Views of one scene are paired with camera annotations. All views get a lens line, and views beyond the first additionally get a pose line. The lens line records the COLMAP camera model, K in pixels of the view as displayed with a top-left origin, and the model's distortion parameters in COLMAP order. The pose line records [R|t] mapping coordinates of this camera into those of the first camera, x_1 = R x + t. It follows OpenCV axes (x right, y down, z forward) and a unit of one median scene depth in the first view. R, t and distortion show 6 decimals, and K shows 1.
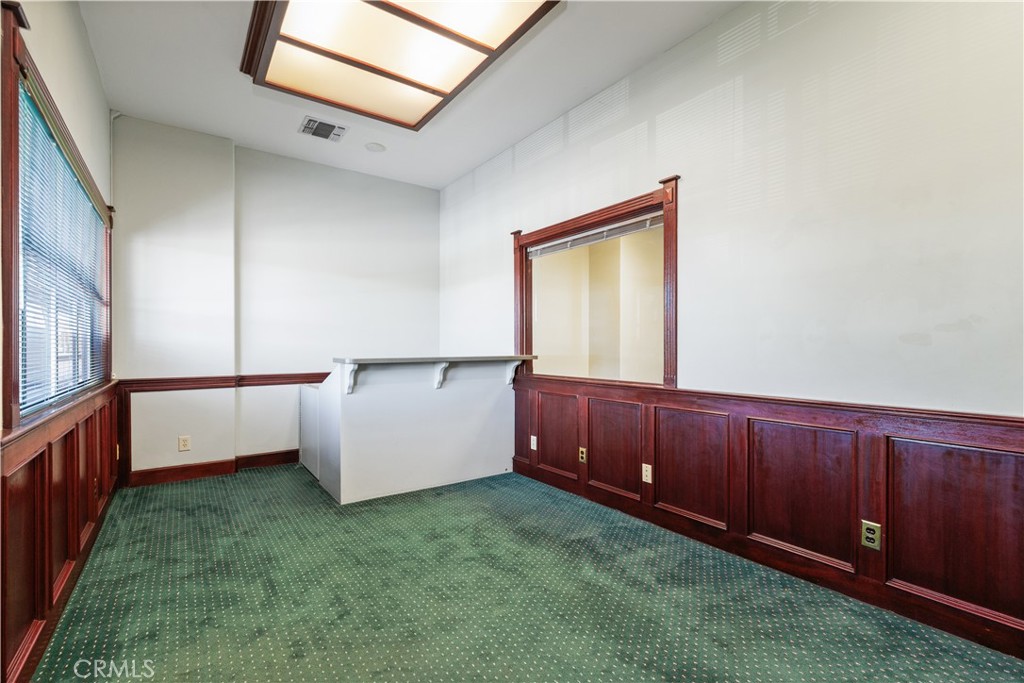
lens RADIAL K [[462.1, 0, 503.1], [0, 462.1, 346.1], [0, 0, 1]] dist [0.002135, -0.001103]
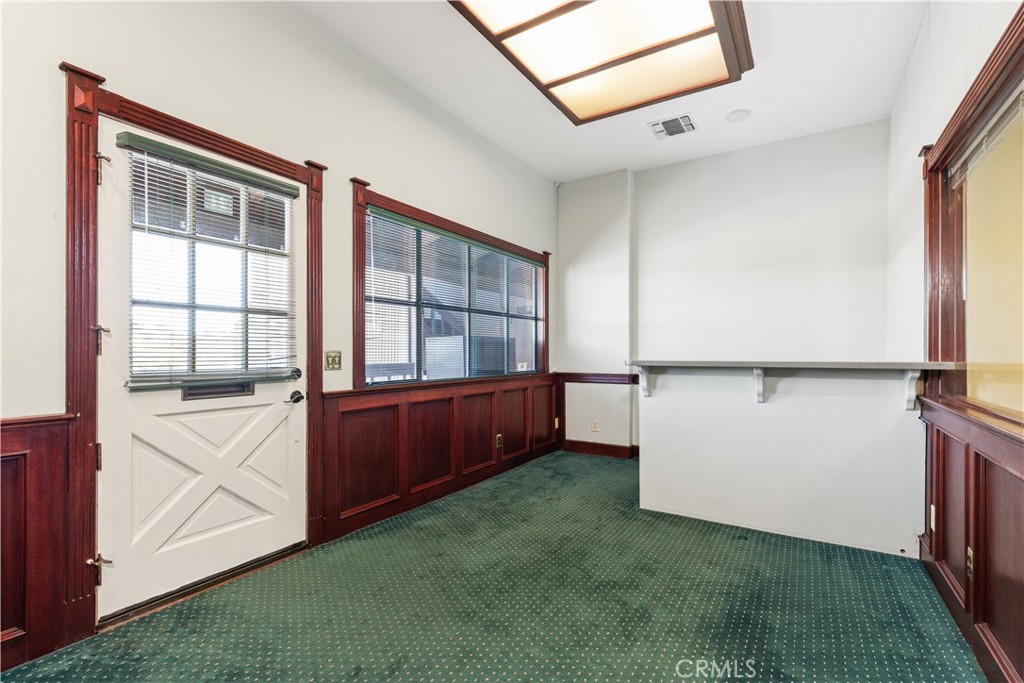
lens RADIAL K [[462.1, 0, 512.9], [0, 462.1, 348.6], [0, 0, 1]] dist [0.002135, -0.001103]
pose [[0.384737, -0.003223, -0.923021, 0.449401], [0.002964, 0.999993, -0.002256, 0.003984], [0.923021, -0.001868, 0.384744, 0.361722]]
